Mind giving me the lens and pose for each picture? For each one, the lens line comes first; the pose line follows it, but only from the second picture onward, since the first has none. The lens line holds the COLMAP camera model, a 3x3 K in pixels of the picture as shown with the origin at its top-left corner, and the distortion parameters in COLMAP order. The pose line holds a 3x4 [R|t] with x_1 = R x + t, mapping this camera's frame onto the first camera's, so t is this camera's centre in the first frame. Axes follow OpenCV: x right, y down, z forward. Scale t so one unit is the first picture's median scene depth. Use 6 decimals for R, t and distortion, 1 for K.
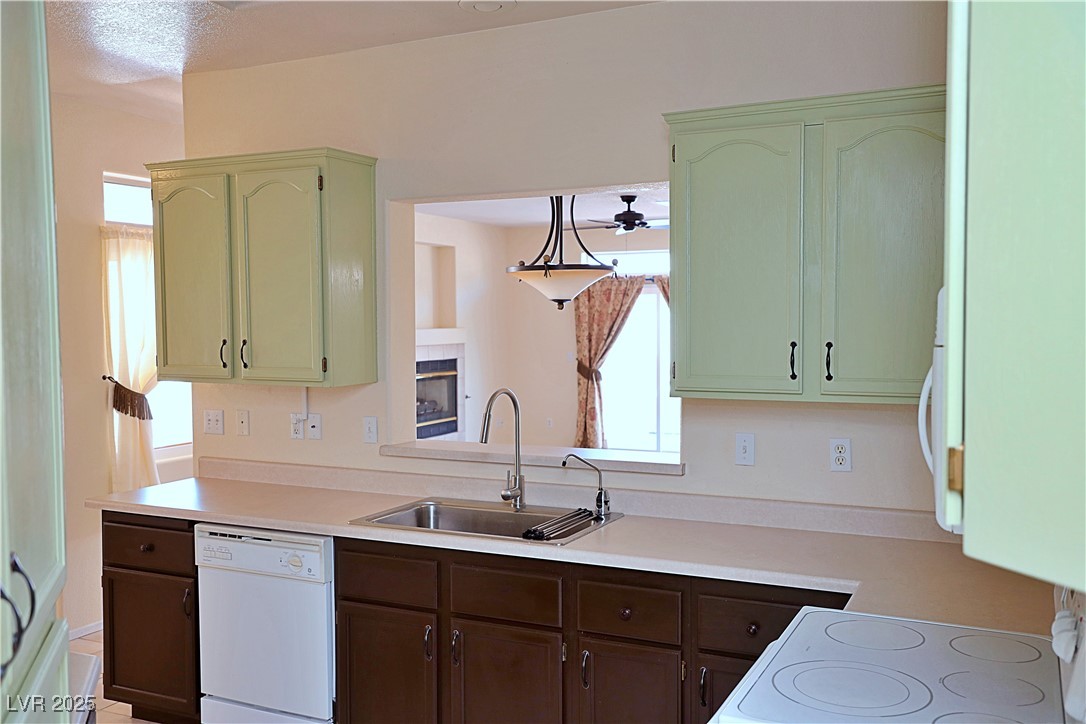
lens RADIAL K [[1023.8, 0, 541.9], [0, 1023.8, 365.6], [0, 0, 1]] dist [0.036904, 0.000000]
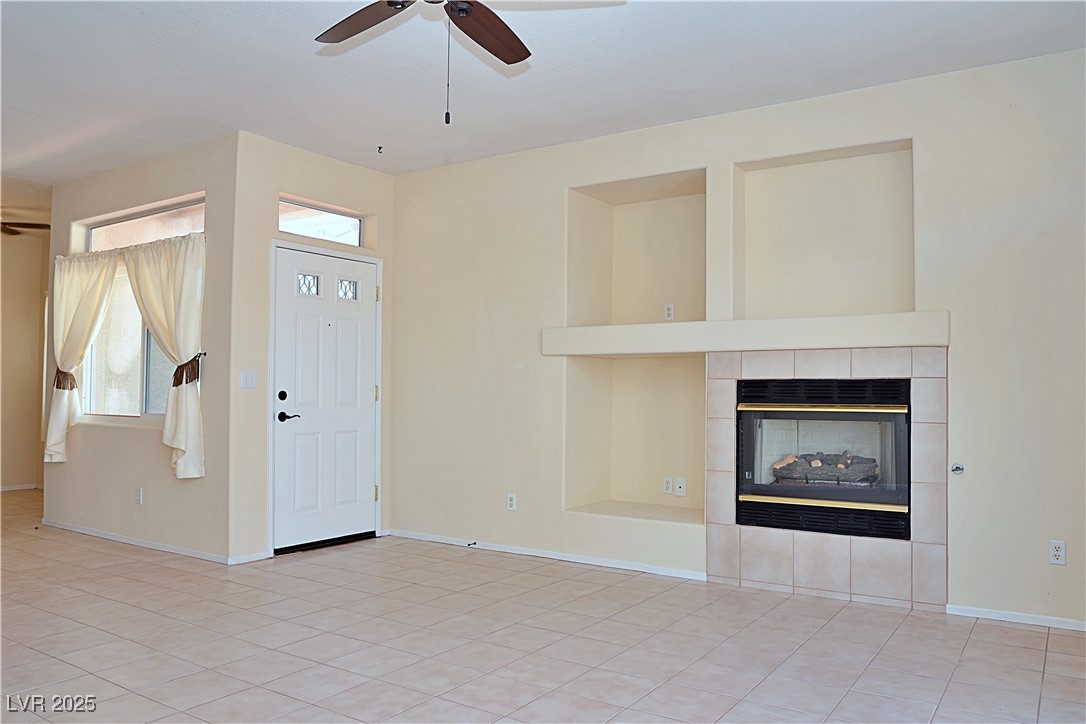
lens RADIAL K [[815.0, 0, 552.1], [0, 815.0, 368.8], [0, 0, 1]] dist [-0.070399, 0.031700]
pose [[-0.128444, -0.025365, -0.991392, 0.734765], [-0.048132, 0.998654, -0.019314, 0.008668], [0.990548, 0.045237, -0.129492, 2.242846]]
